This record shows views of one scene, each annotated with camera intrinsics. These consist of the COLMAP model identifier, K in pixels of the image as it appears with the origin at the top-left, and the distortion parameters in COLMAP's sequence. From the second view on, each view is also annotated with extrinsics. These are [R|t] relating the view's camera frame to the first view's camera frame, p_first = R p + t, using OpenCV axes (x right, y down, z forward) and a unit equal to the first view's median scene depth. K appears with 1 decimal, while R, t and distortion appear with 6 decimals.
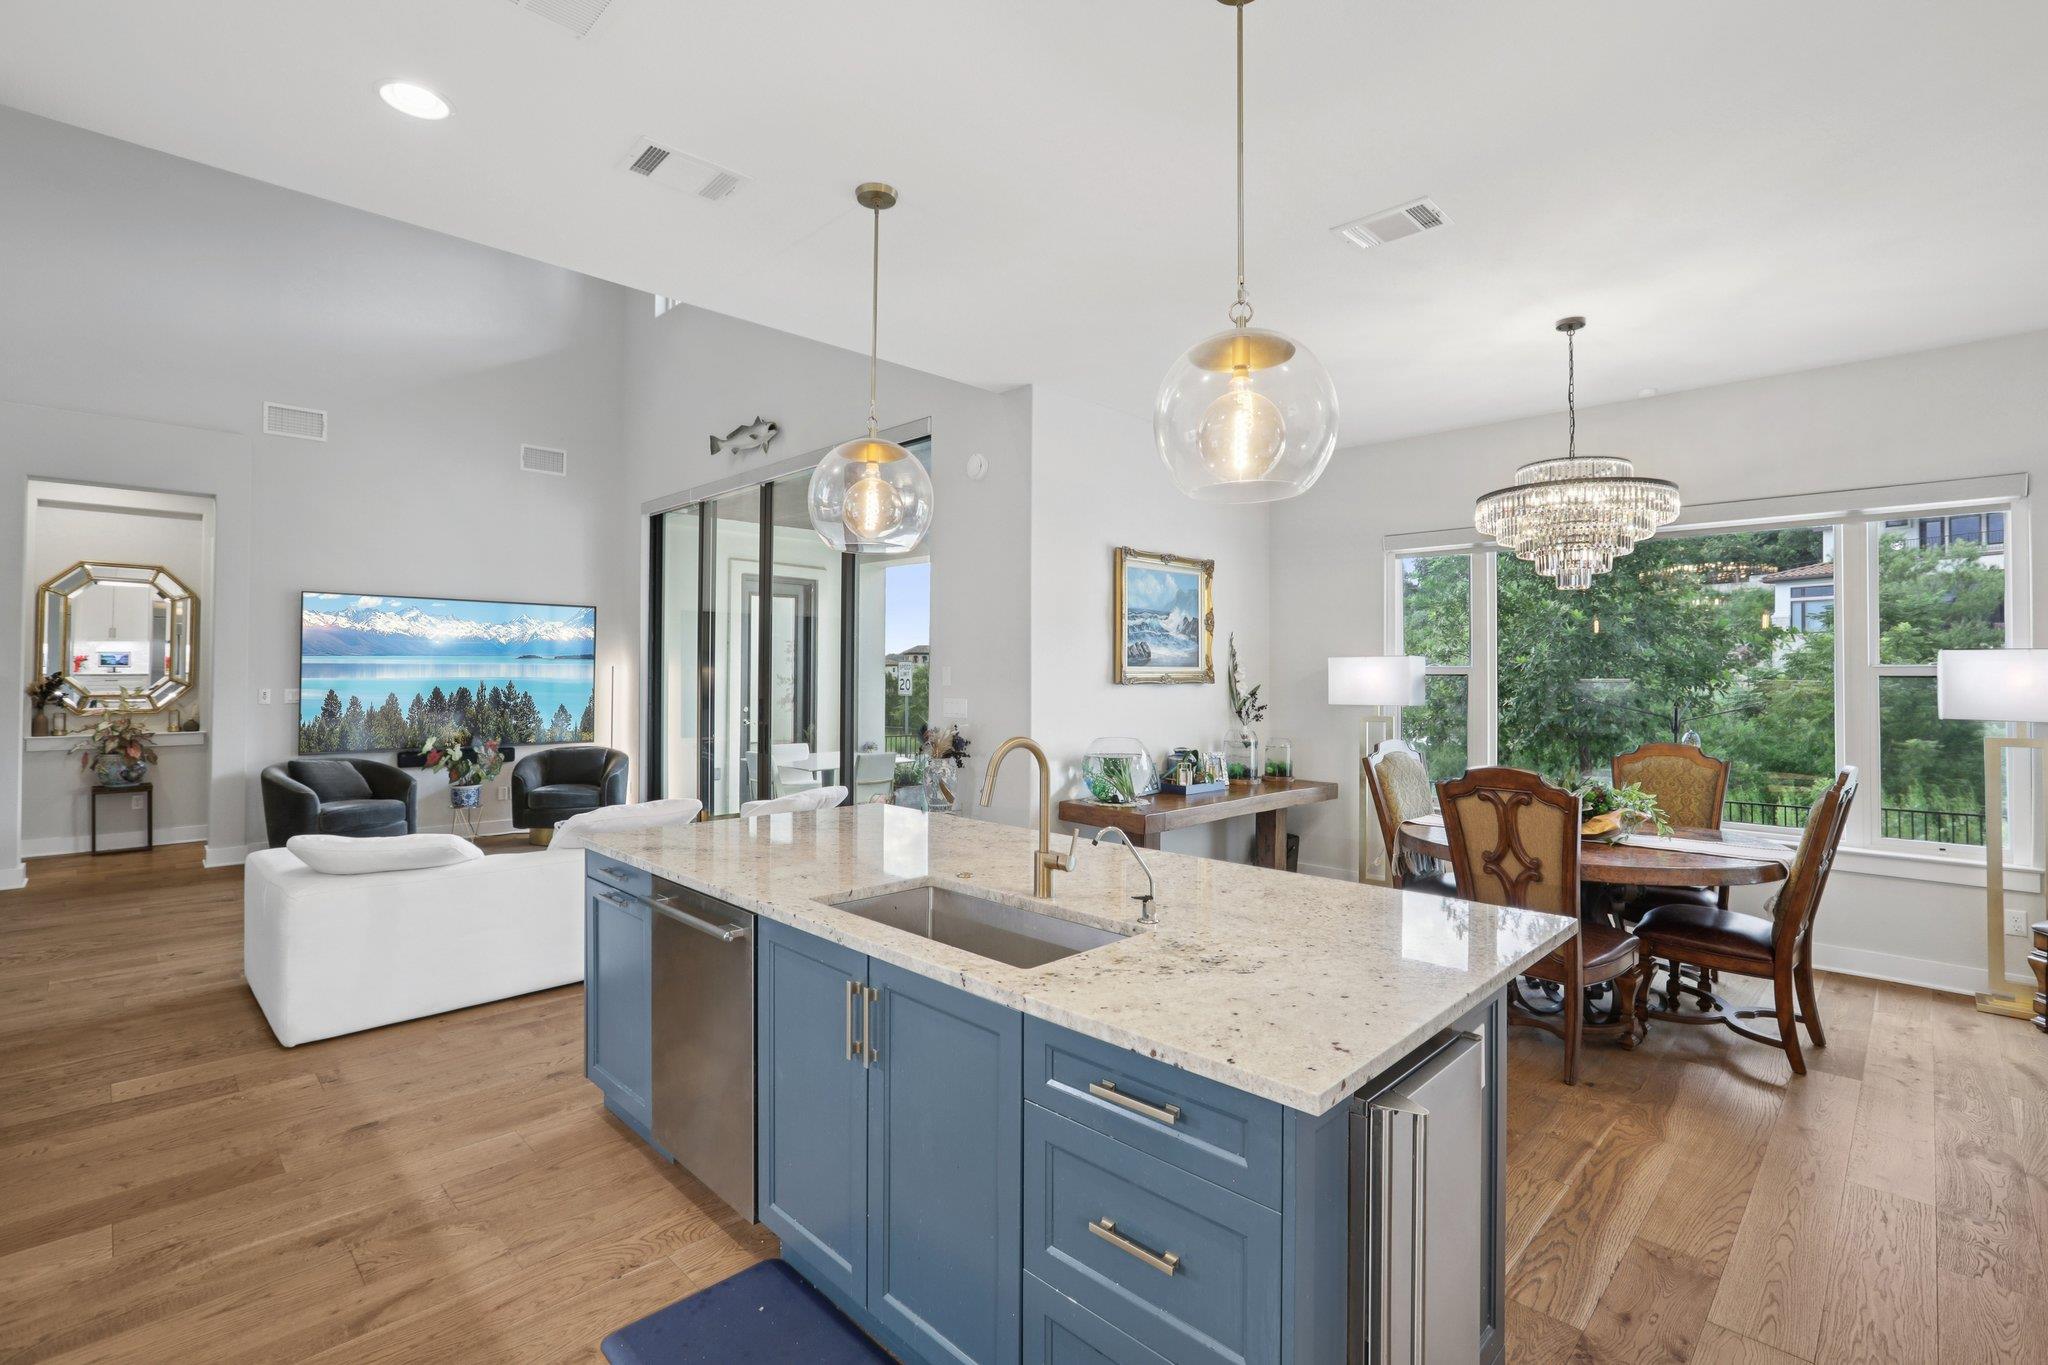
lens RADIAL K [[934.3, 0, 1038.1], [0, 934.3, 657.5], [0, 0, 1]] dist [-0.041730, 0.016438]
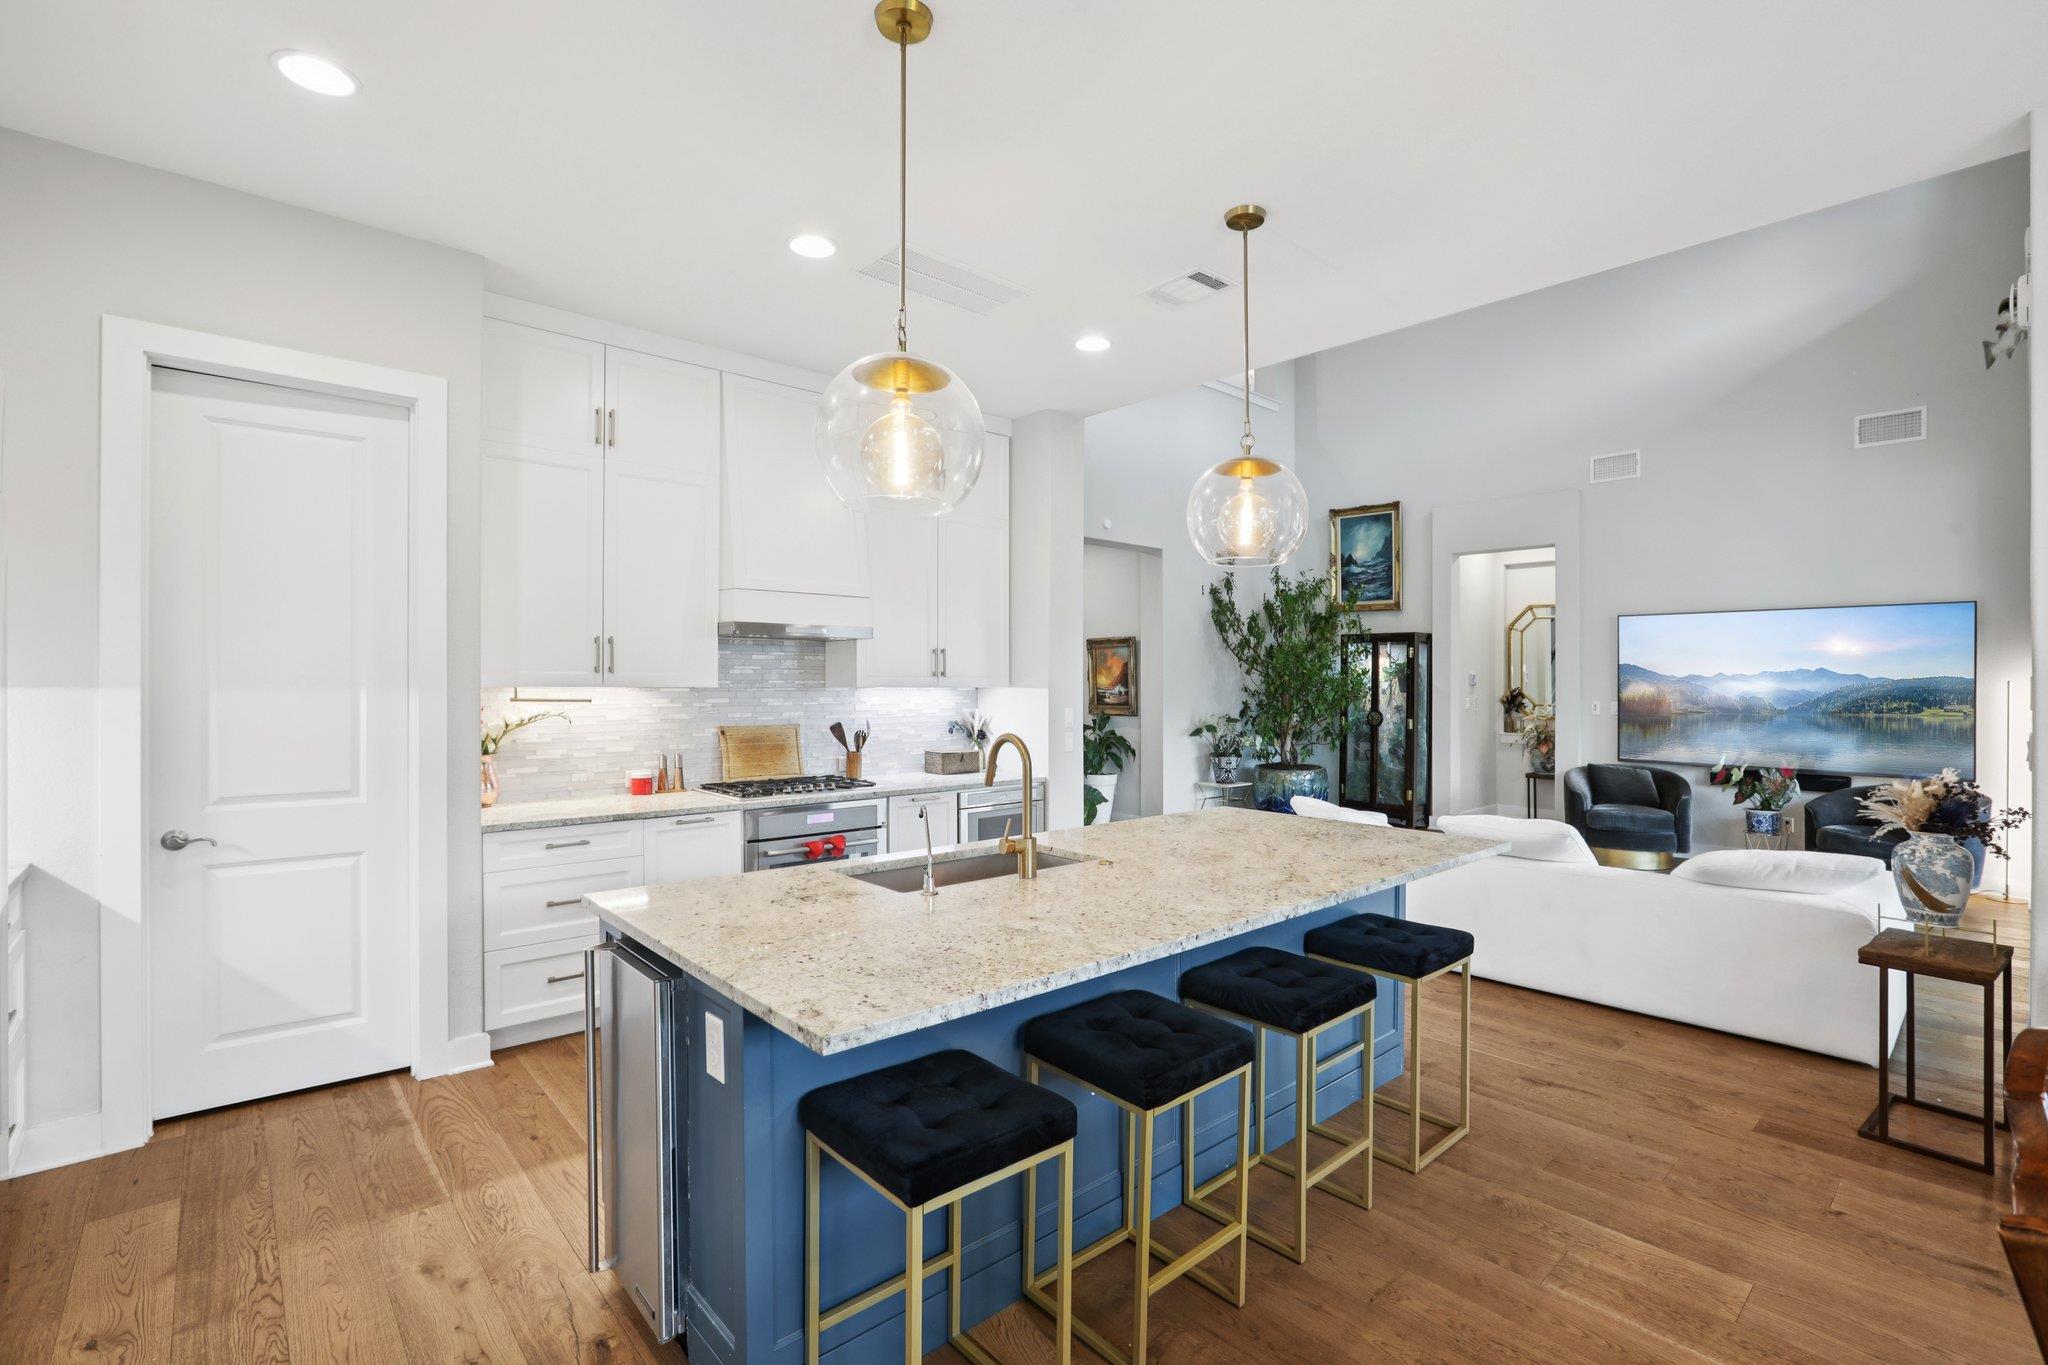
lens RADIAL K [[934.3, 0, 1032.8], [0, 934.3, 677.7], [0, 0, 1]] dist [-0.041730, 0.016438]
pose [[-0.062812, -0.009410, -0.997981, 0.440886], [0.009763, 0.999902, -0.010043, 0.010079], [0.997978, -0.010374, -0.062714, 0.418449]]
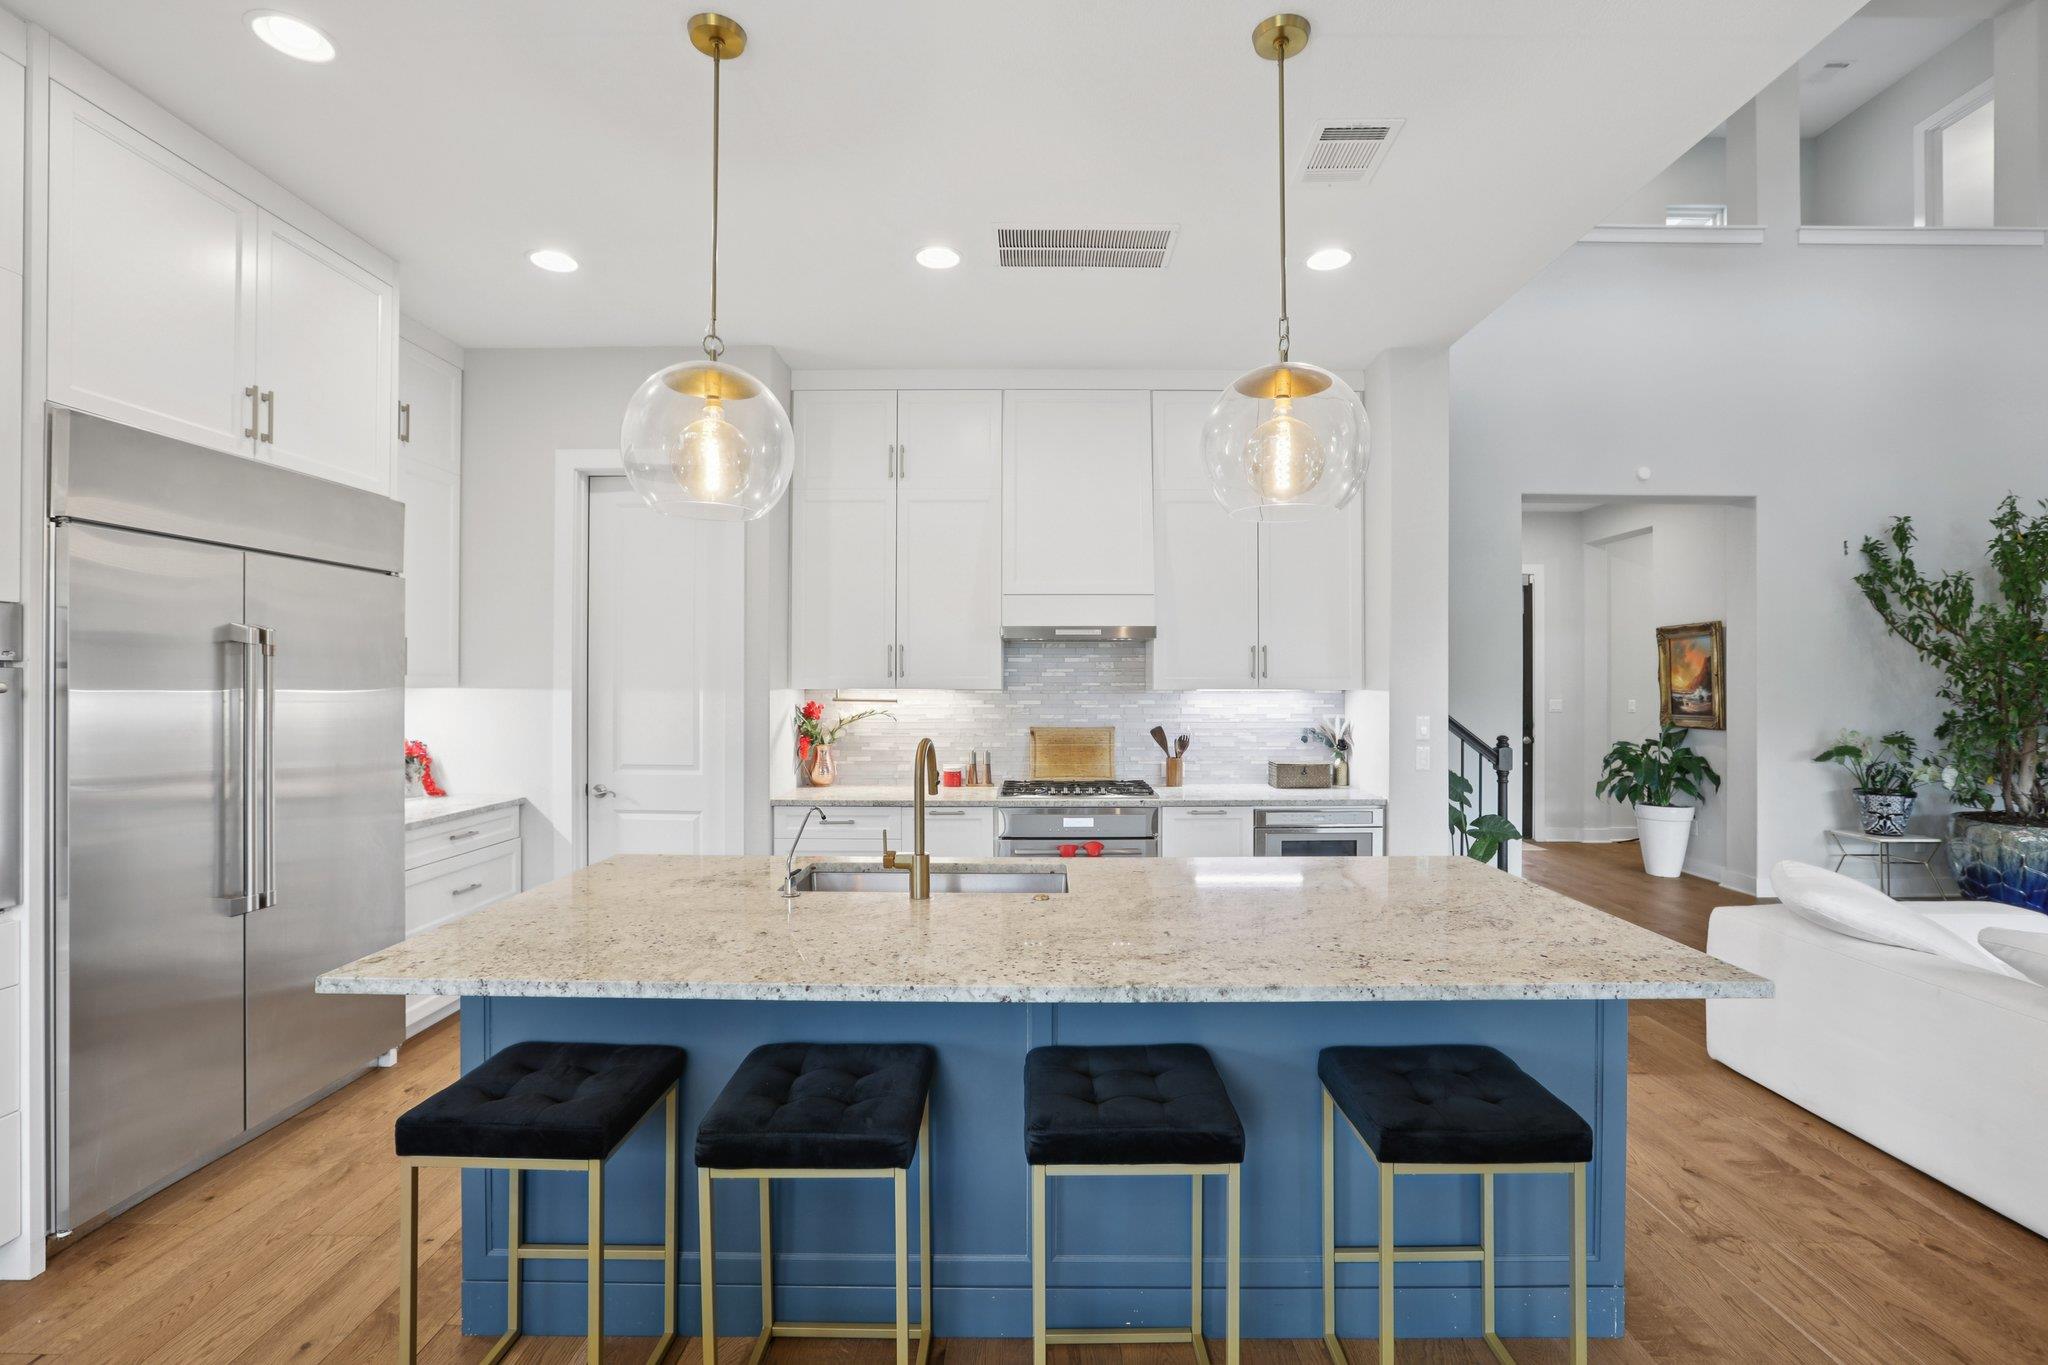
lens RADIAL K [[934.3, 0, 1024.1], [0, 934.3, 682.2], [0, 0, 1]] dist [-0.041730, 0.016438]
pose [[-0.717725, -0.006049, -0.696301, 0.249913], [0.006105, 0.999869, -0.014980, 0.013781], [0.696300, -0.015002, -0.717594, 0.701042]]
